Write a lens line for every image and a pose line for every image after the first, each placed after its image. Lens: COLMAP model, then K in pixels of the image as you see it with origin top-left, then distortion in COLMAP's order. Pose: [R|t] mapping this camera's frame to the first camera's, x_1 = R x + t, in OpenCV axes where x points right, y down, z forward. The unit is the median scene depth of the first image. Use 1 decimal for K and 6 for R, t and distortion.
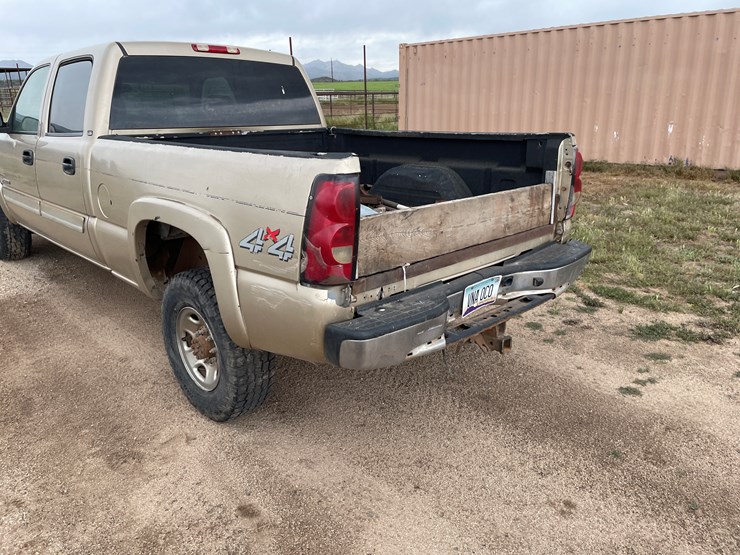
lens RADIAL K [[556.9, 0, 365.2], [0, 556.9, 271.5], [0, 0, 1]] dist [0.094153, -0.116410]
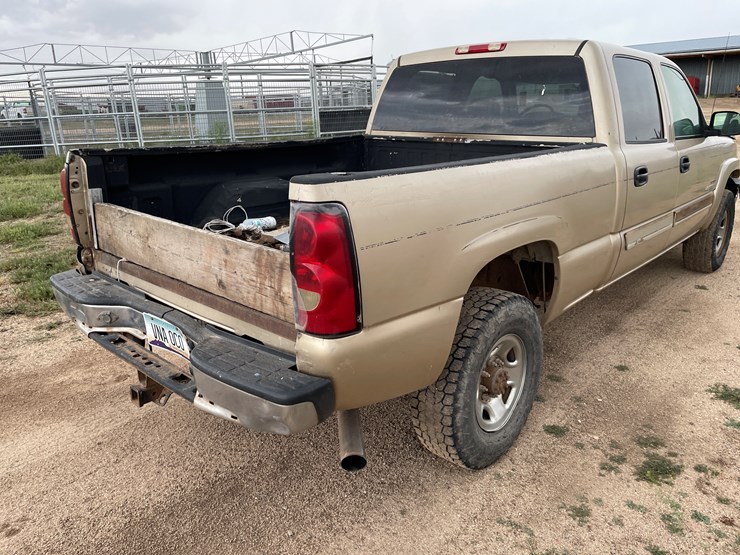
lens RADIAL K [[556.9, 0, 364.6], [0, 556.9, 270.9], [0, 0, 1]] dist [0.094153, -0.116410]
pose [[0.060411, 0.290365, -0.955007, 0.848237], [-0.281602, 0.922849, 0.262774, -0.301731], [0.957628, 0.253058, 0.137518, 0.953359]]
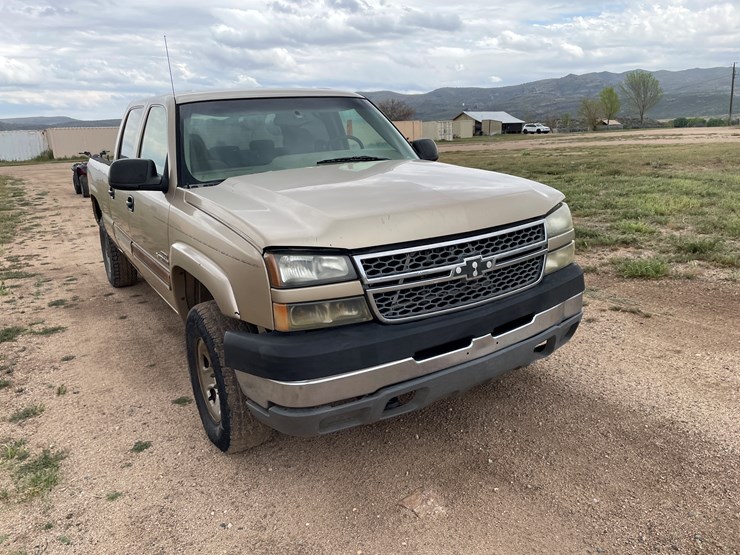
lens RADIAL K [[556.9, 0, 366.4], [0, 556.9, 279.0], [0, 0, 1]] dist [0.094153, -0.116410]
pose [[-0.974340, -0.011038, 0.224811, -1.134953], [0.112152, 0.842170, 0.527420, -0.850645], [-0.195151, 0.539100, -0.819321, 2.742608]]
